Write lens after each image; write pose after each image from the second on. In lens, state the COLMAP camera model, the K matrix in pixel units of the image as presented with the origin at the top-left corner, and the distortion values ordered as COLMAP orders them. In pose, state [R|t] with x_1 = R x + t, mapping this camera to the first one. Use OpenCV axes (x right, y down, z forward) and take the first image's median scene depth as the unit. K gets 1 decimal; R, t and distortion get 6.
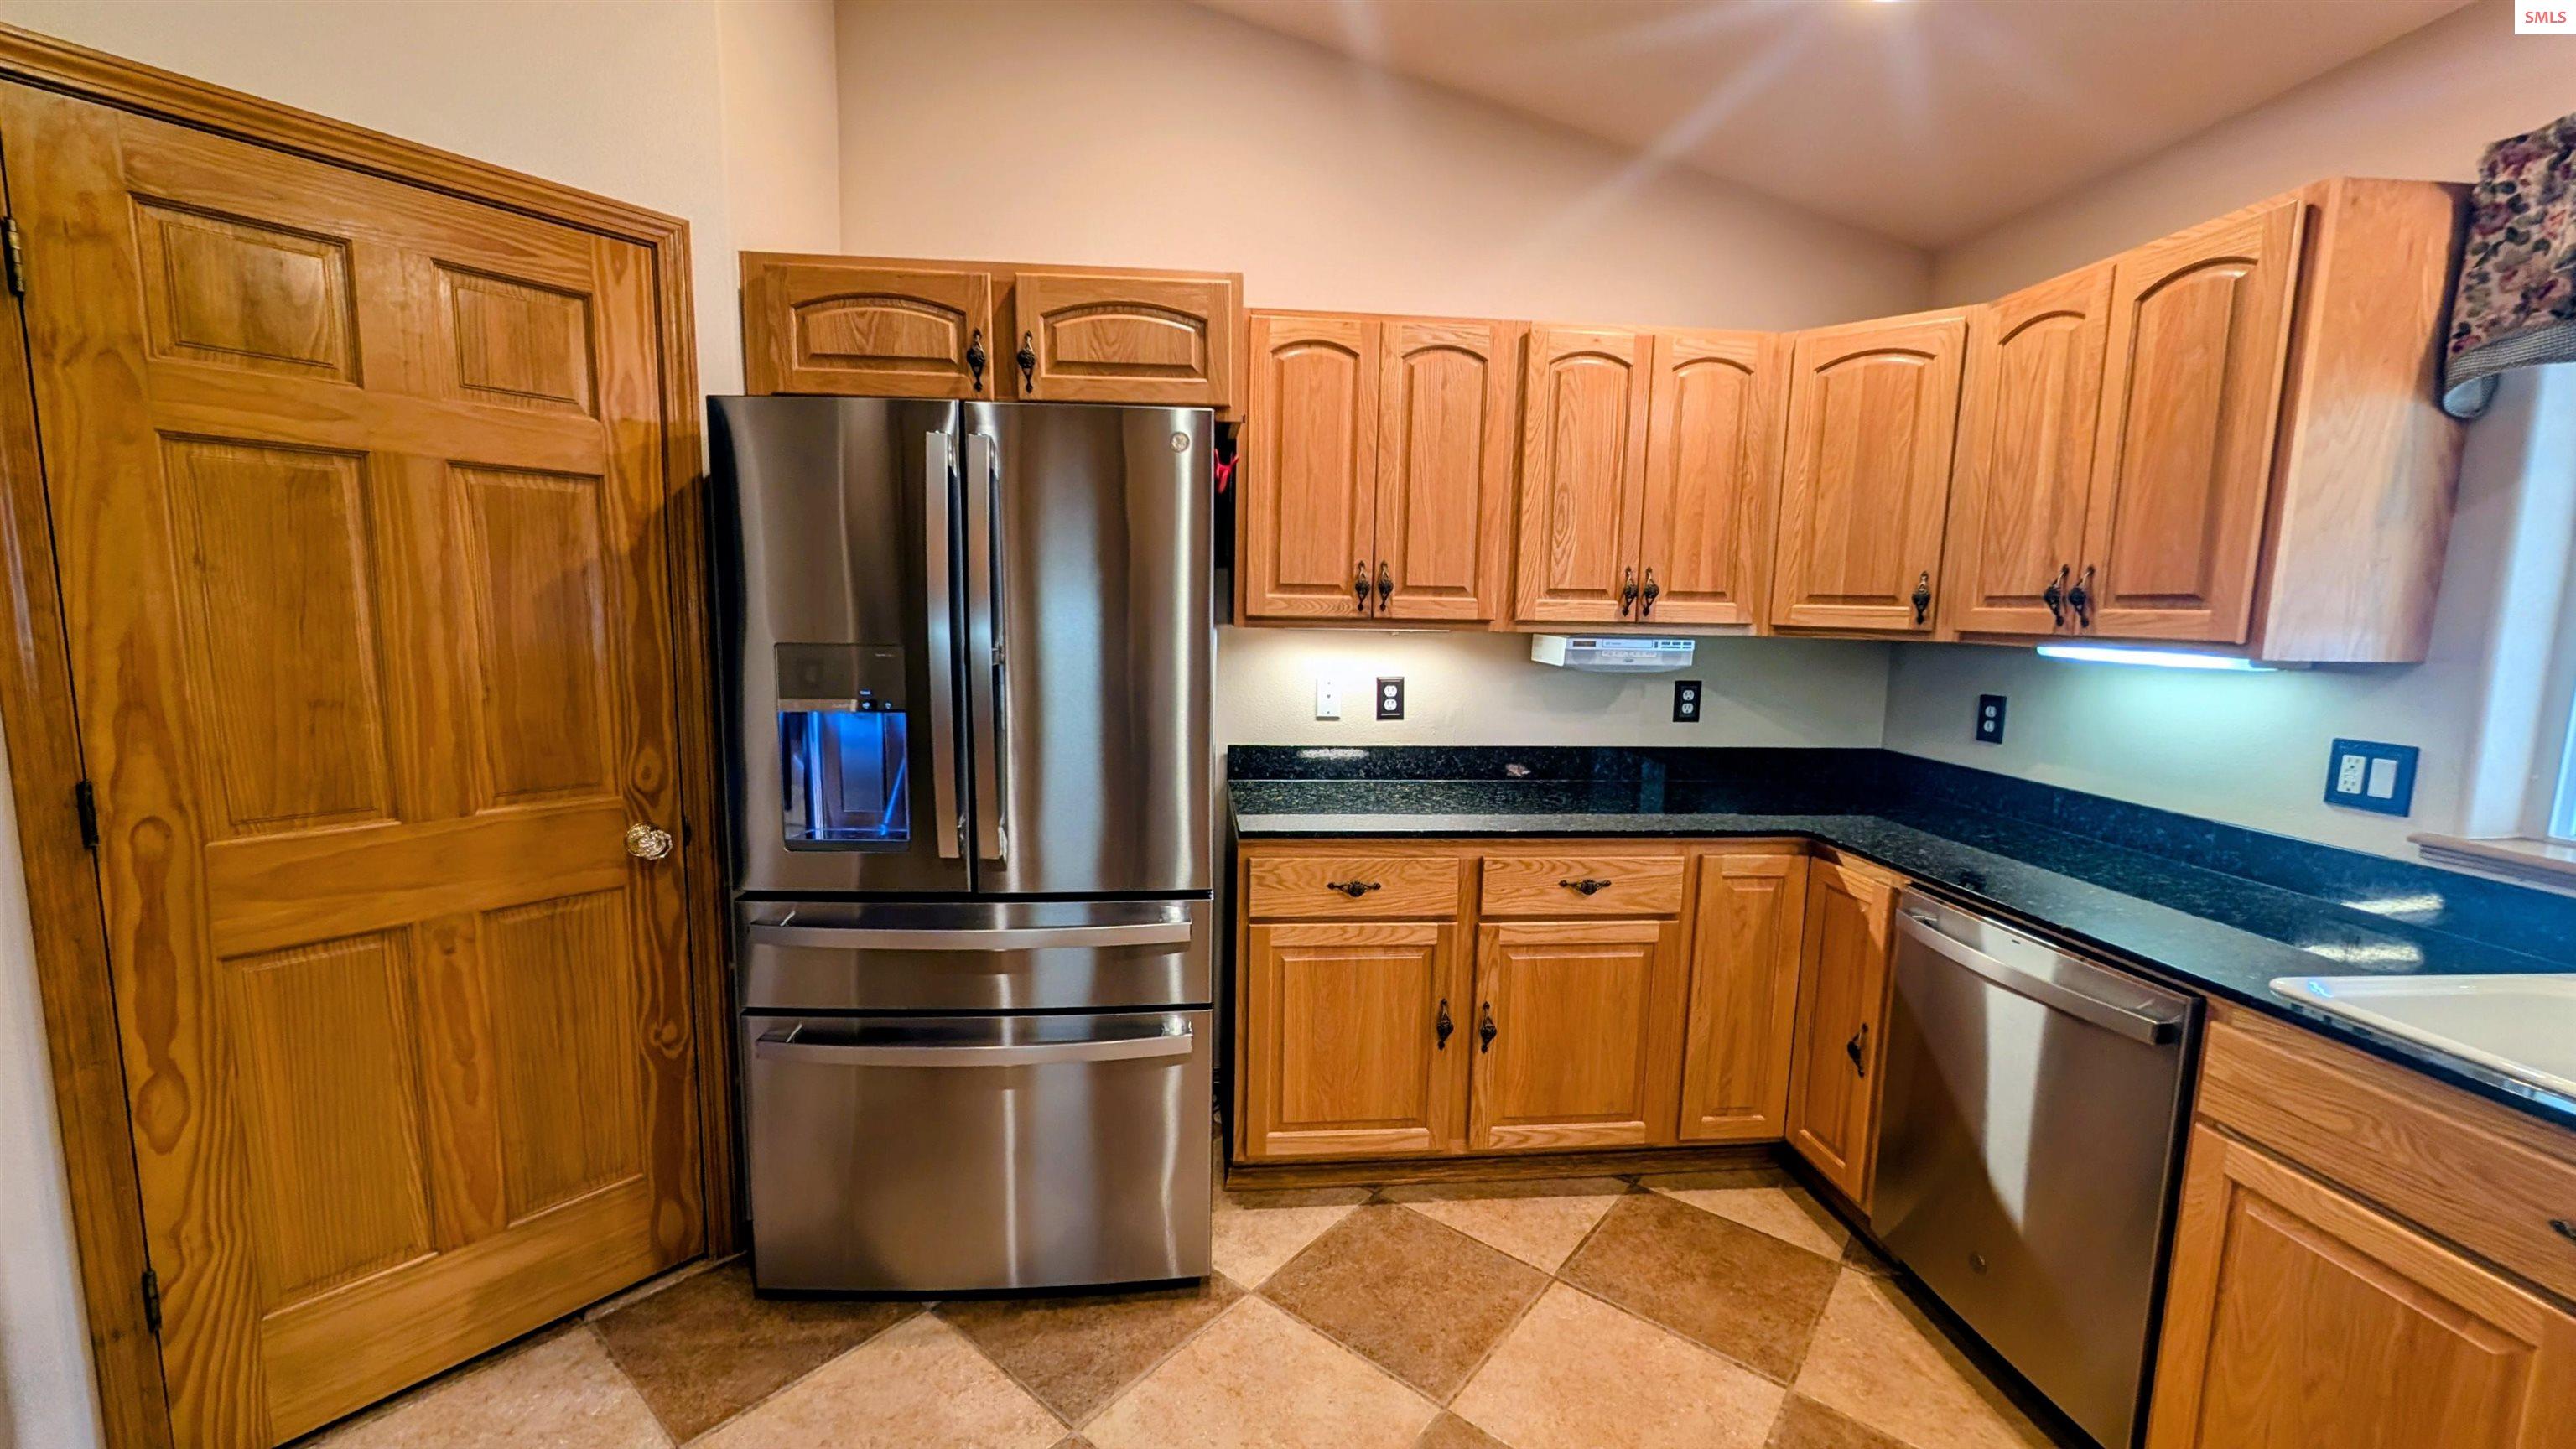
lens RADIAL K [[994.7, 0, 1281.4], [0, 994.7, 731.3], [0, 0, 1]] dist [-0.000643, 0.000030]
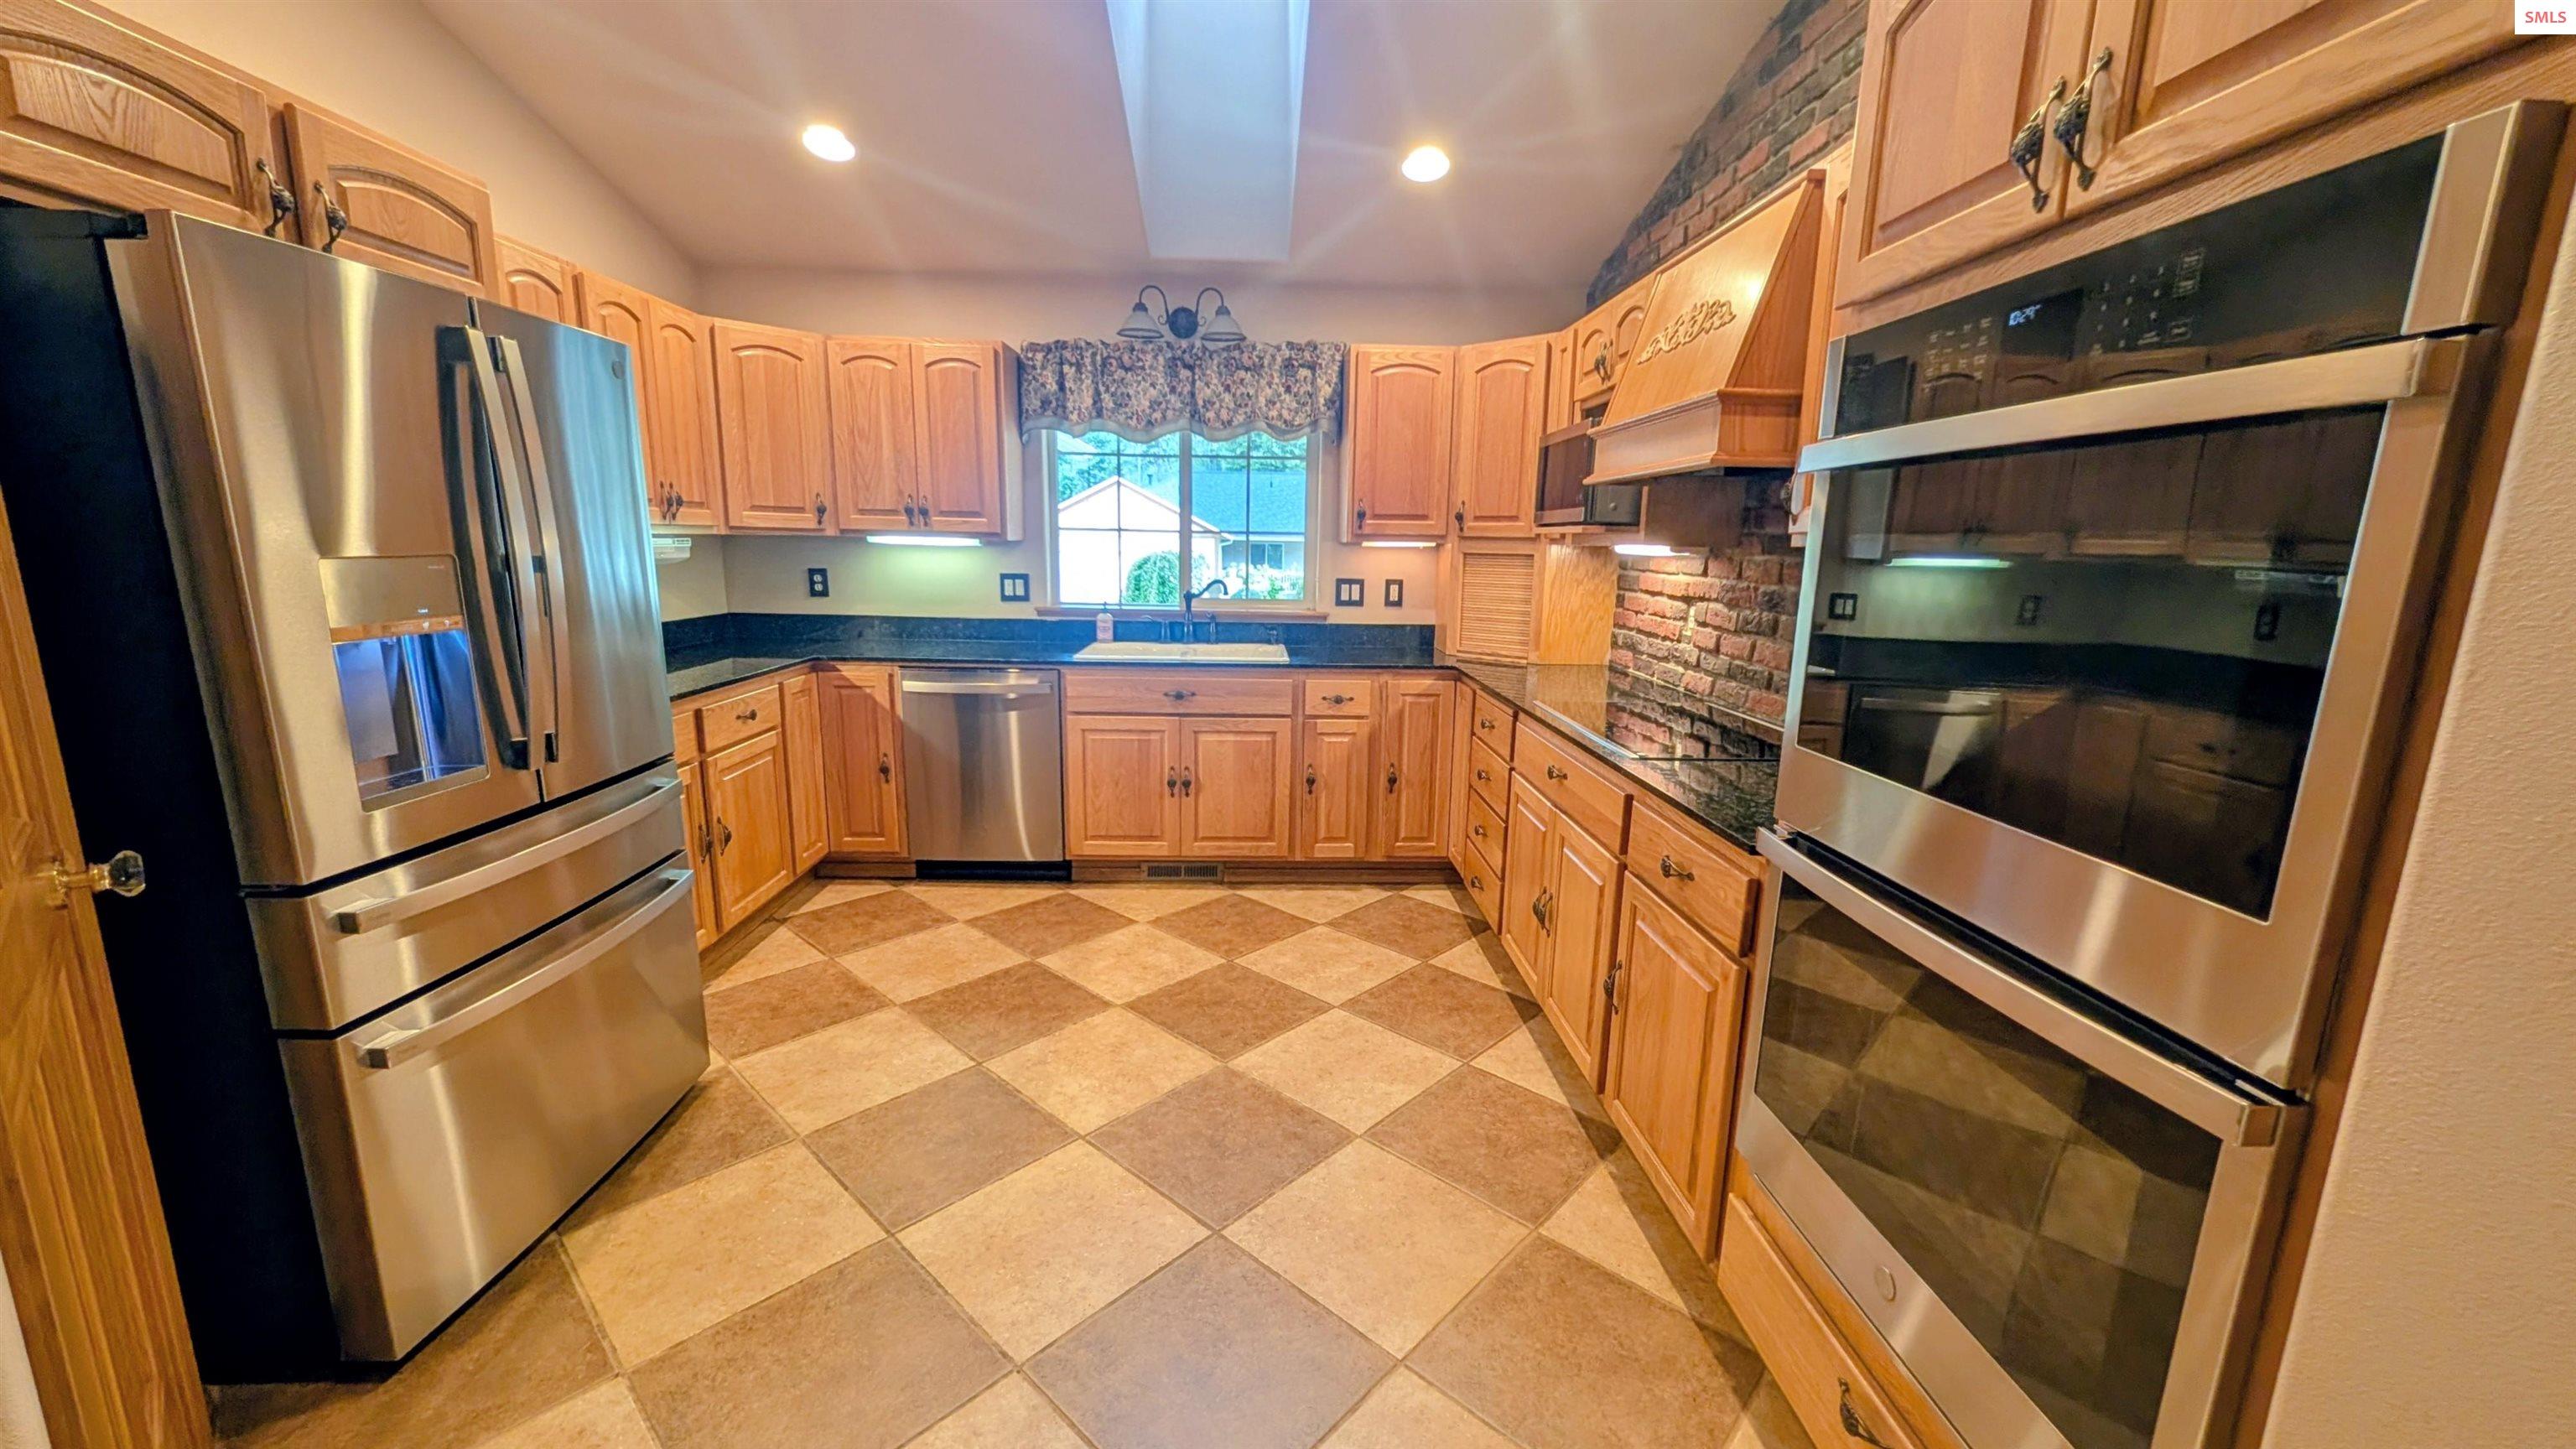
lens RADIAL K [[994.7, 0, 1286.9], [0, 994.7, 733.2], [0, 0, 1]] dist [-0.000643, 0.000030]
pose [[0.050892, -0.208369, 0.976725, -1.097696], [0.107792, 0.973425, 0.202049, -0.023022], [-0.992870, 0.095001, 0.072000, 0.152402]]
